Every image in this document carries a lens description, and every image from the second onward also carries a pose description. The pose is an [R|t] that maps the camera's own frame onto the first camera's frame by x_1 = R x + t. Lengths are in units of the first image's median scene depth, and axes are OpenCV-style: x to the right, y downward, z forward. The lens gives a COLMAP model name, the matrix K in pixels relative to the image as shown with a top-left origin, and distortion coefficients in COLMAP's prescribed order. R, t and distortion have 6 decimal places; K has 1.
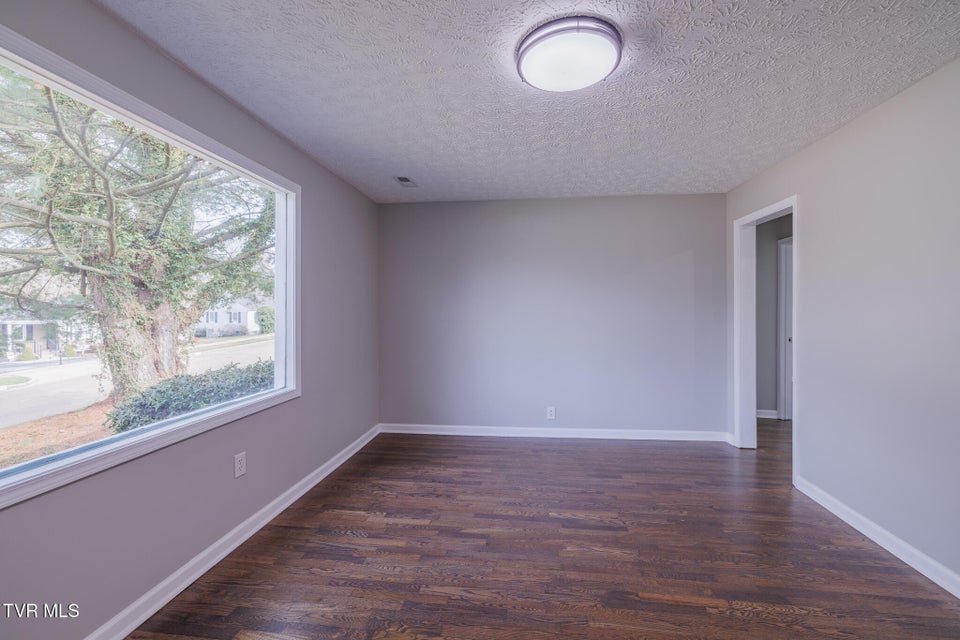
lens RADIAL K [[406.4, 0, 480.8], [0, 406.4, 313.9], [0, 0, 1]] dist [0.000659, 0.000149]
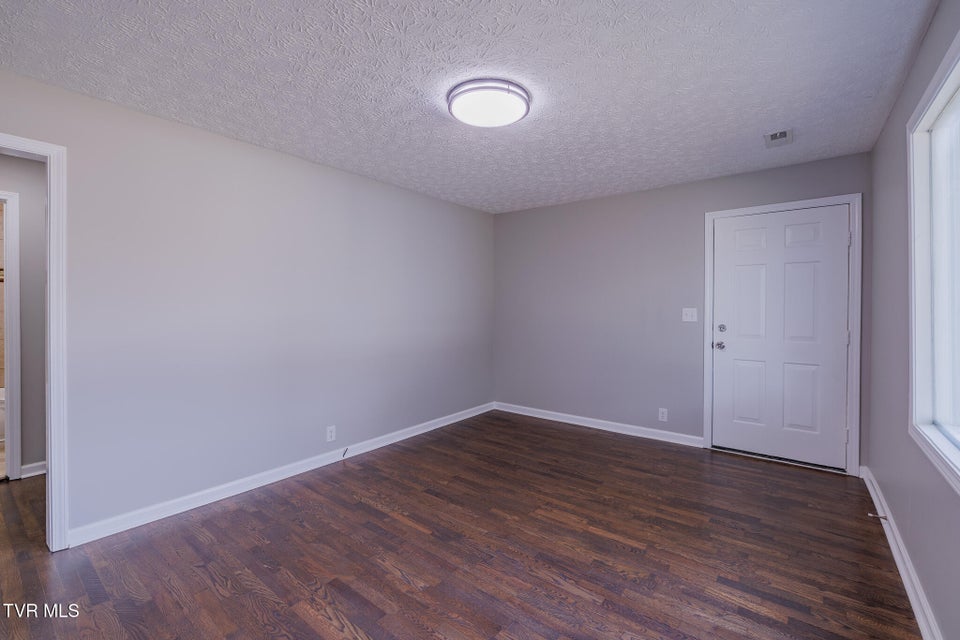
lens RADIAL K [[406.4, 0, 482.2], [0, 406.4, 312.5], [0, 0, 1]] dist [0.000659, 0.000149]
pose [[-0.848837, -0.007188, 0.528605, -0.388967], [0.003046, 0.999824, 0.018488, -0.022992], [-0.528646, 0.017304, -0.848666, 1.853233]]
